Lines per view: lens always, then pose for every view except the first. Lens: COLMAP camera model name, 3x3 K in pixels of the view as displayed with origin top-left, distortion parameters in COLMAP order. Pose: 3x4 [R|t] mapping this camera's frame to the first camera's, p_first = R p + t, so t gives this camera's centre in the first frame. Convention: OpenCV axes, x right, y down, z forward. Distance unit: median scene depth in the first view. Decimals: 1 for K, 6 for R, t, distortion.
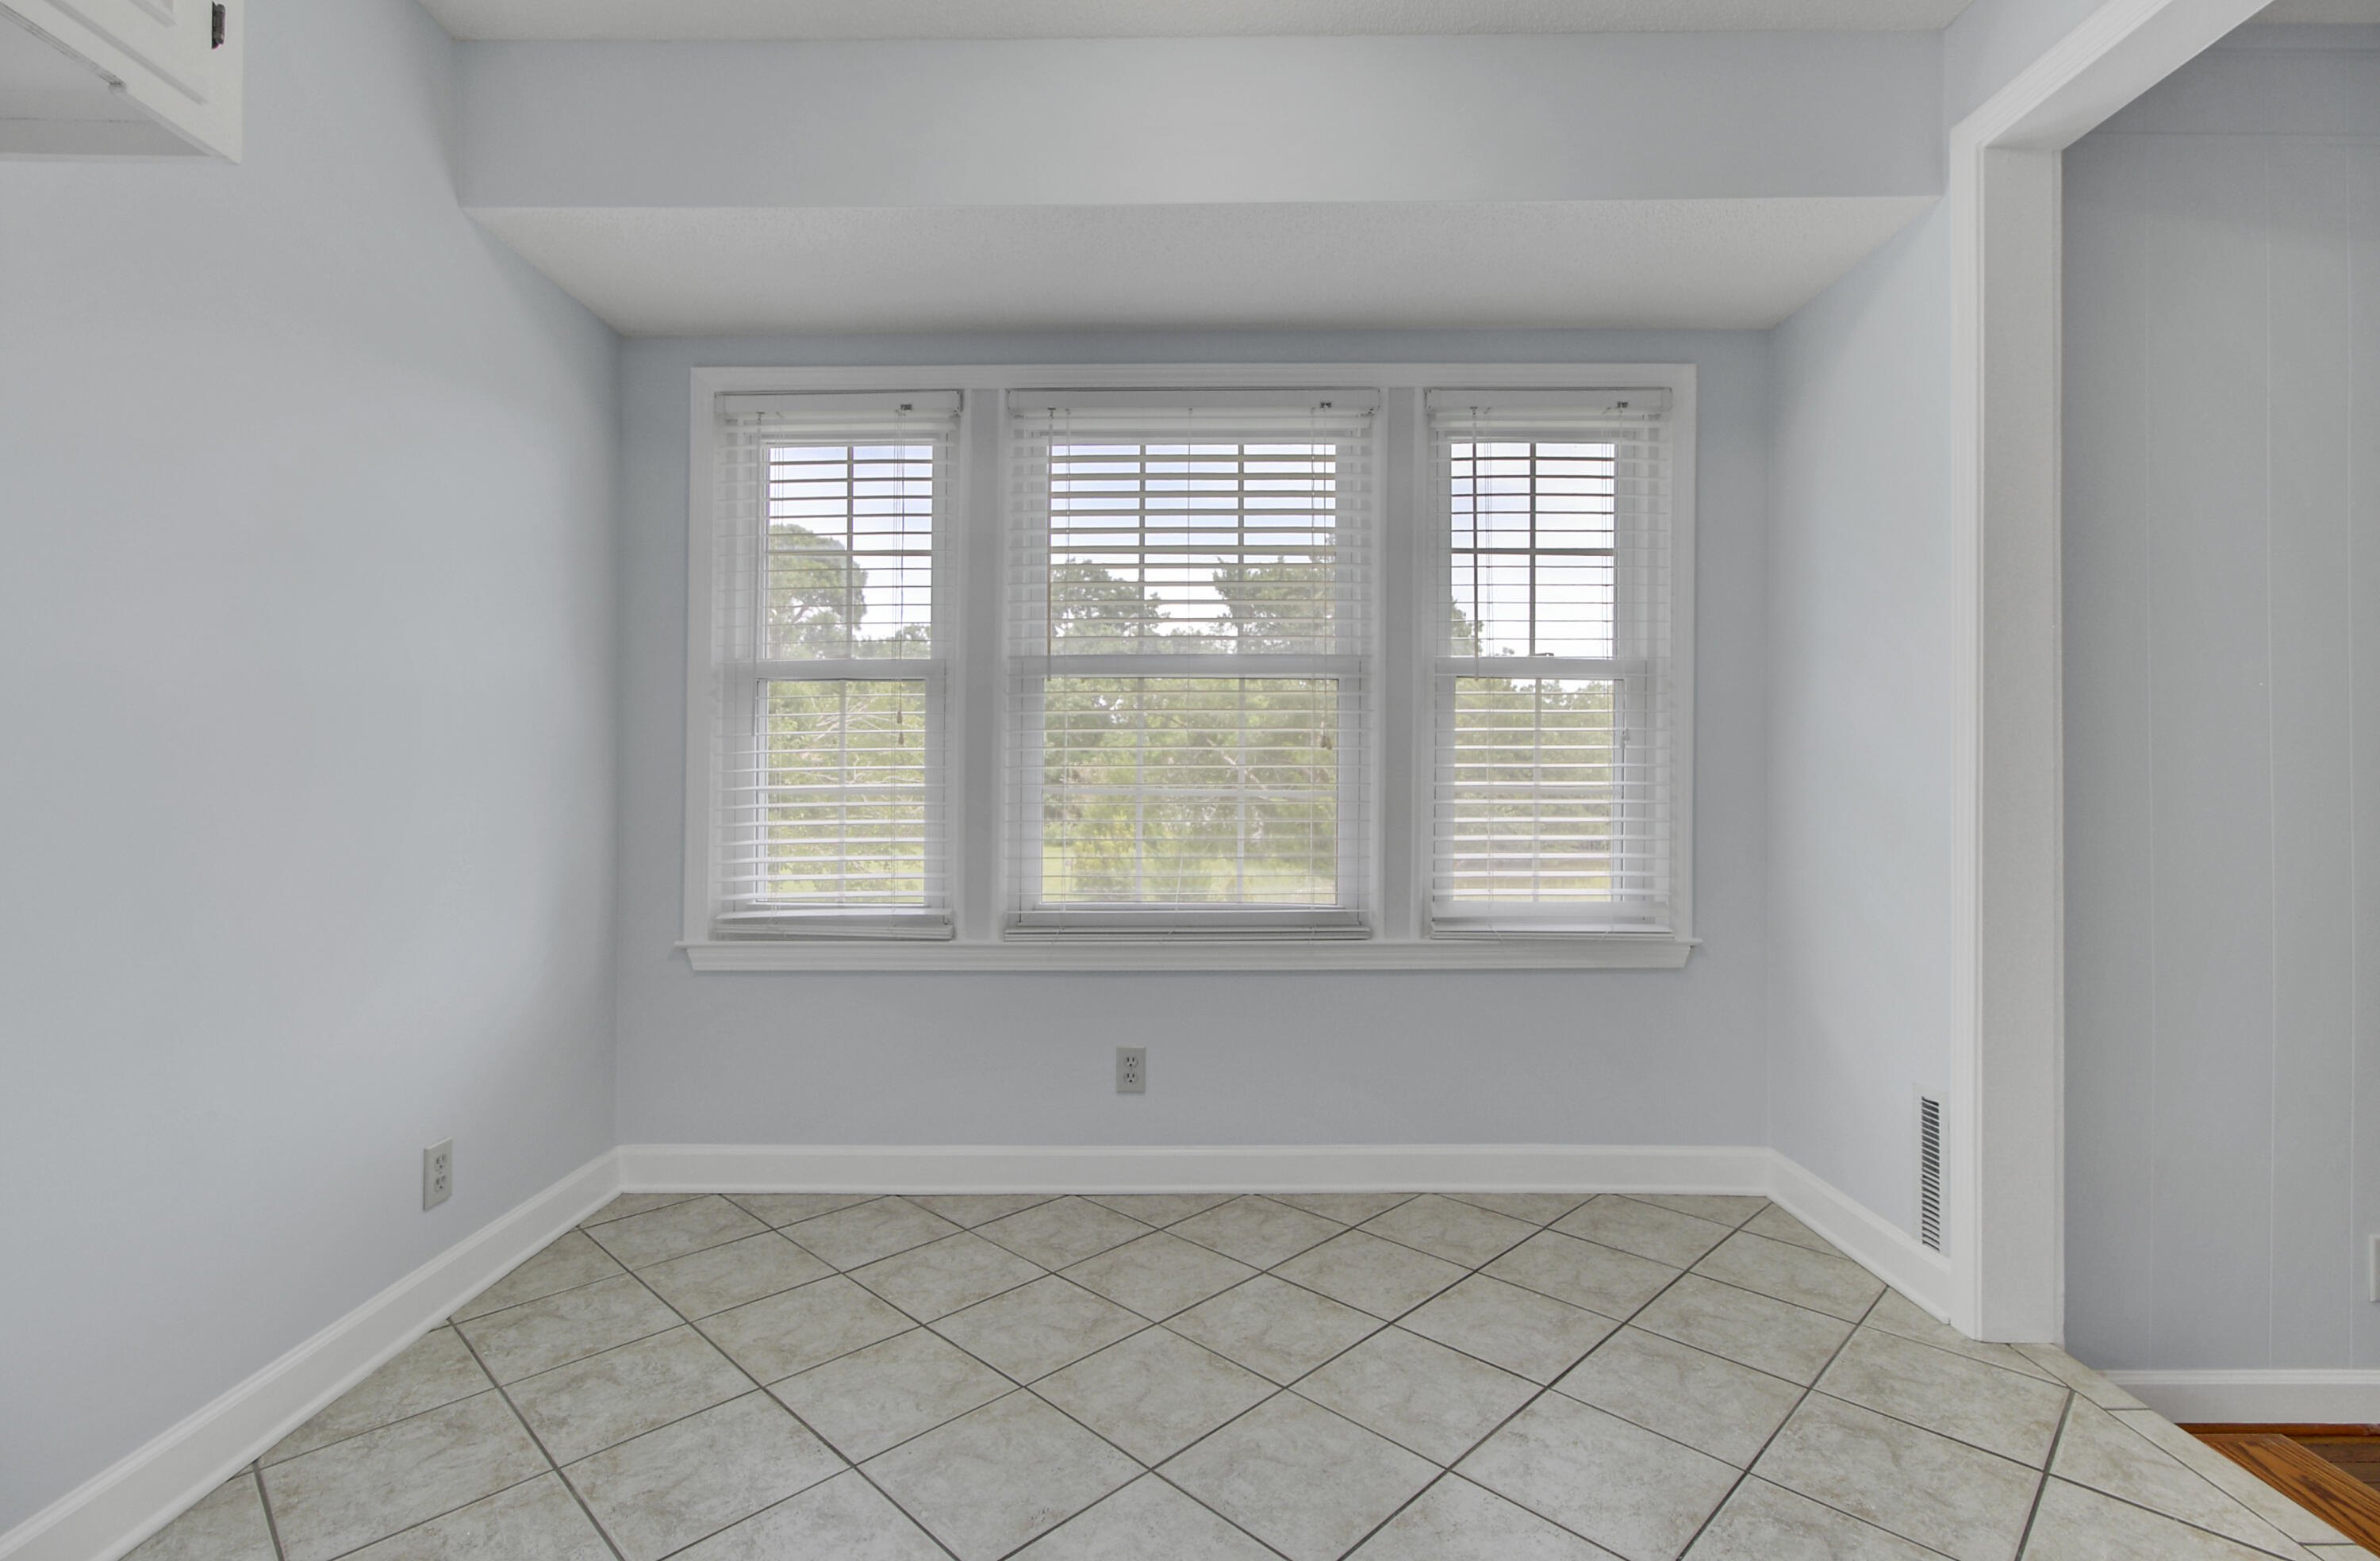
lens RADIAL K [[1105.6, 0, 1170.8], [0, 1105.6, 781.1], [0, 0, 1]] dist [-0.002338, -0.000122]
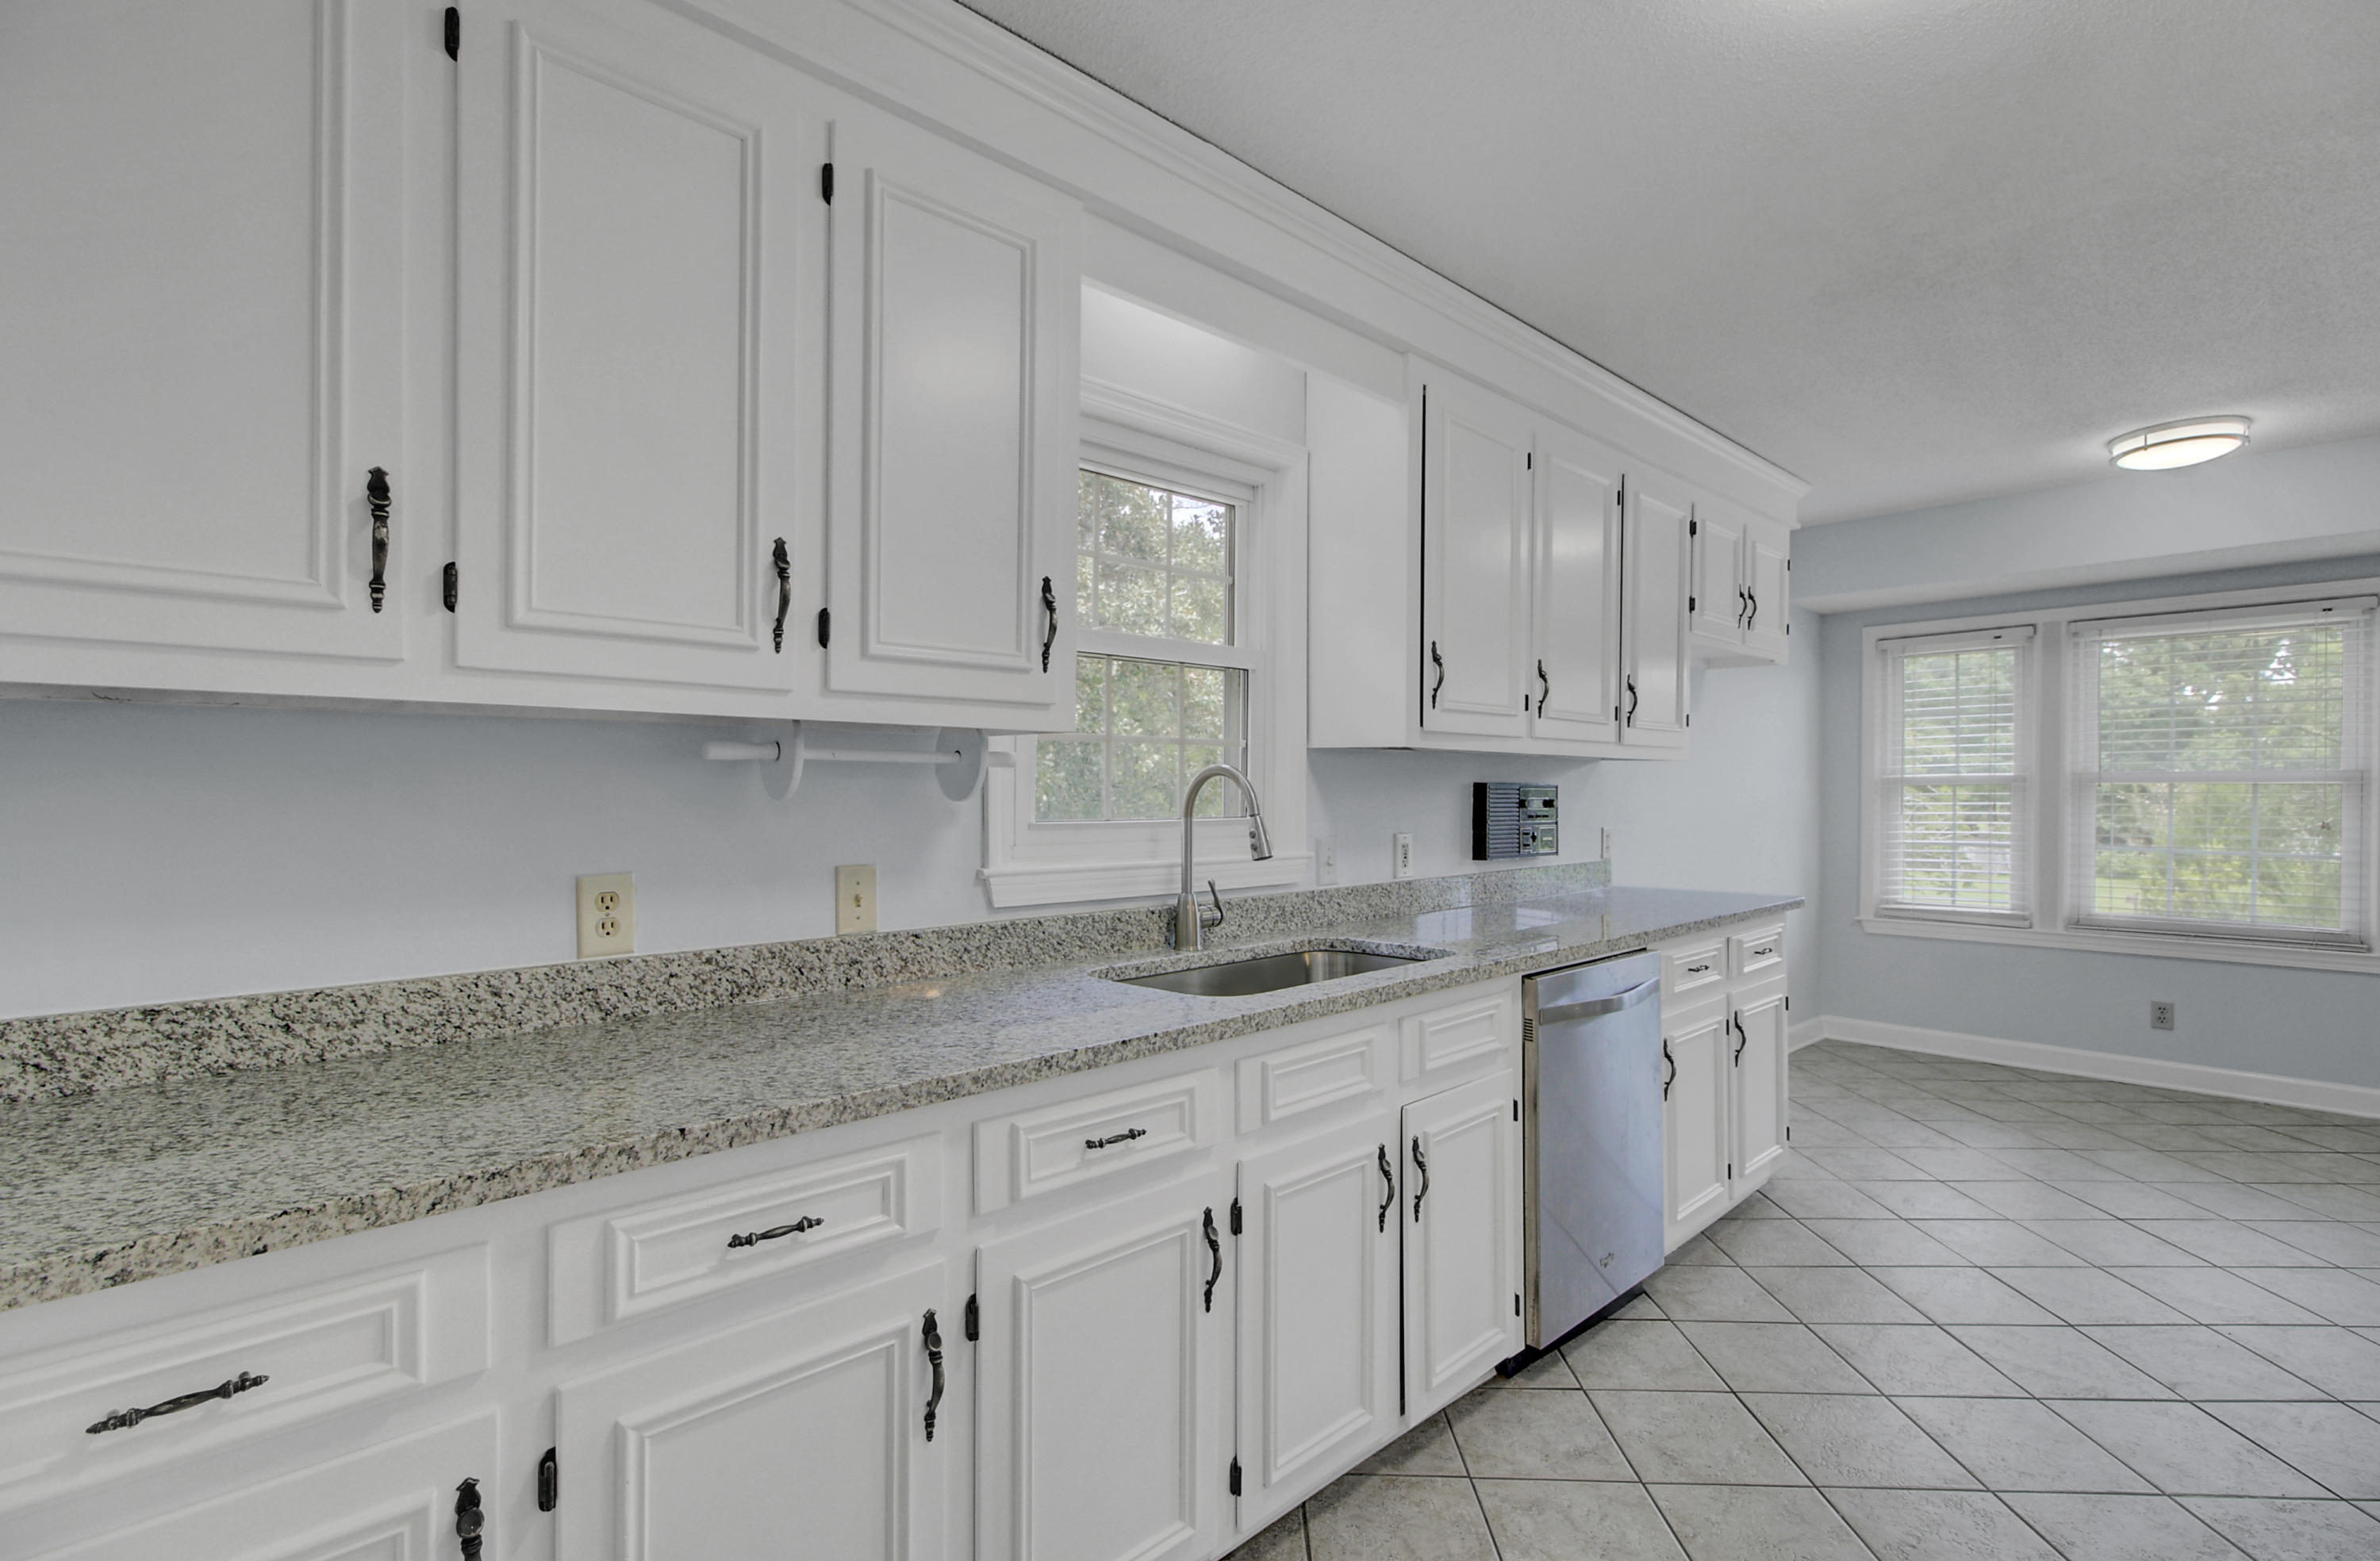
lens RADIAL K [[1105.6, 0, 1170.8], [0, 1105.6, 781.1], [0, 0, 1]] dist [-0.002338, -0.000122]
pose [[0.690915, -0.004685, -0.722921, 0.142979], [-0.001898, 0.999964, -0.008295, -0.083087], [0.722934, 0.007103, 0.690881, -1.311352]]
